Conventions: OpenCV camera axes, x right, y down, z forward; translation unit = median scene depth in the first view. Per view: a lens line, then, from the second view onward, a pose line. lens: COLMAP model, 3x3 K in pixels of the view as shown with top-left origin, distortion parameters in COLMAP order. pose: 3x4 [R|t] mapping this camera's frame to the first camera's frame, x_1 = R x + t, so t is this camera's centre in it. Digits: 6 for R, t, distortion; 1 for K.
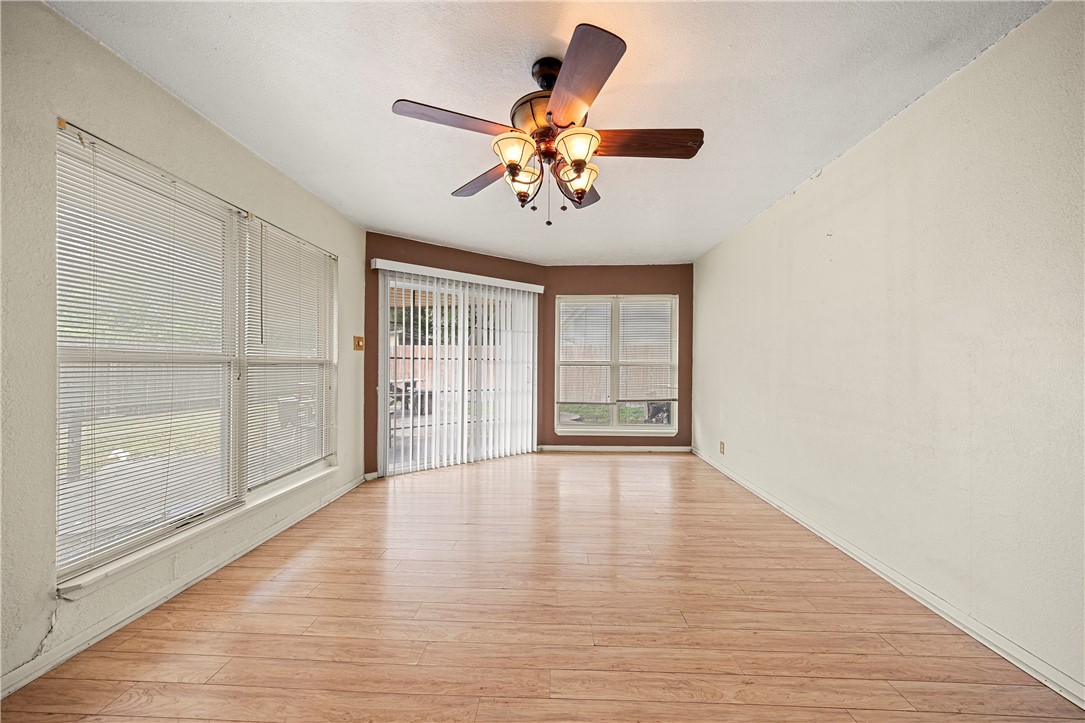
lens RADIAL K [[367.6, 0, 542.5], [0, 367.6, 361.5], [0, 0, 1]] dist [-0.000145, -0.000014]
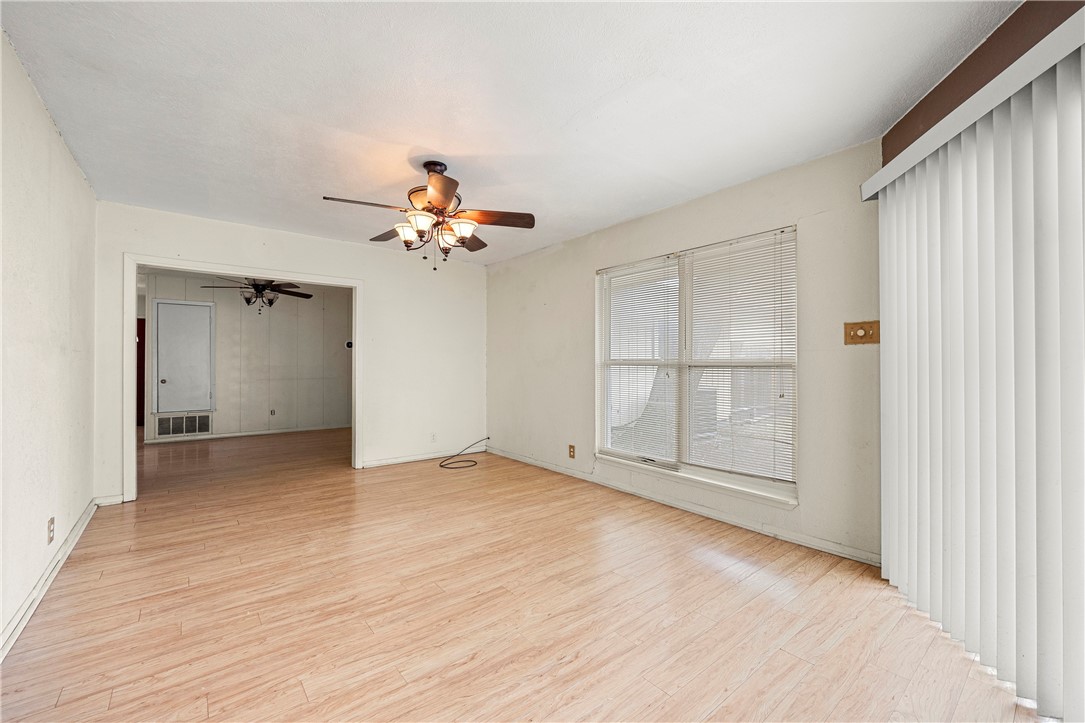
lens RADIAL K [[440.2, 0, 542.5], [0, 440.2, 361.5], [0, 0, 1]] dist [0.000505, 0.000069]
pose [[-0.751184, -0.010688, -0.660006, 0.510046], [0.000283, 0.999864, -0.016513, 0.013020], [0.660093, -0.012591, -0.751079, 1.565476]]
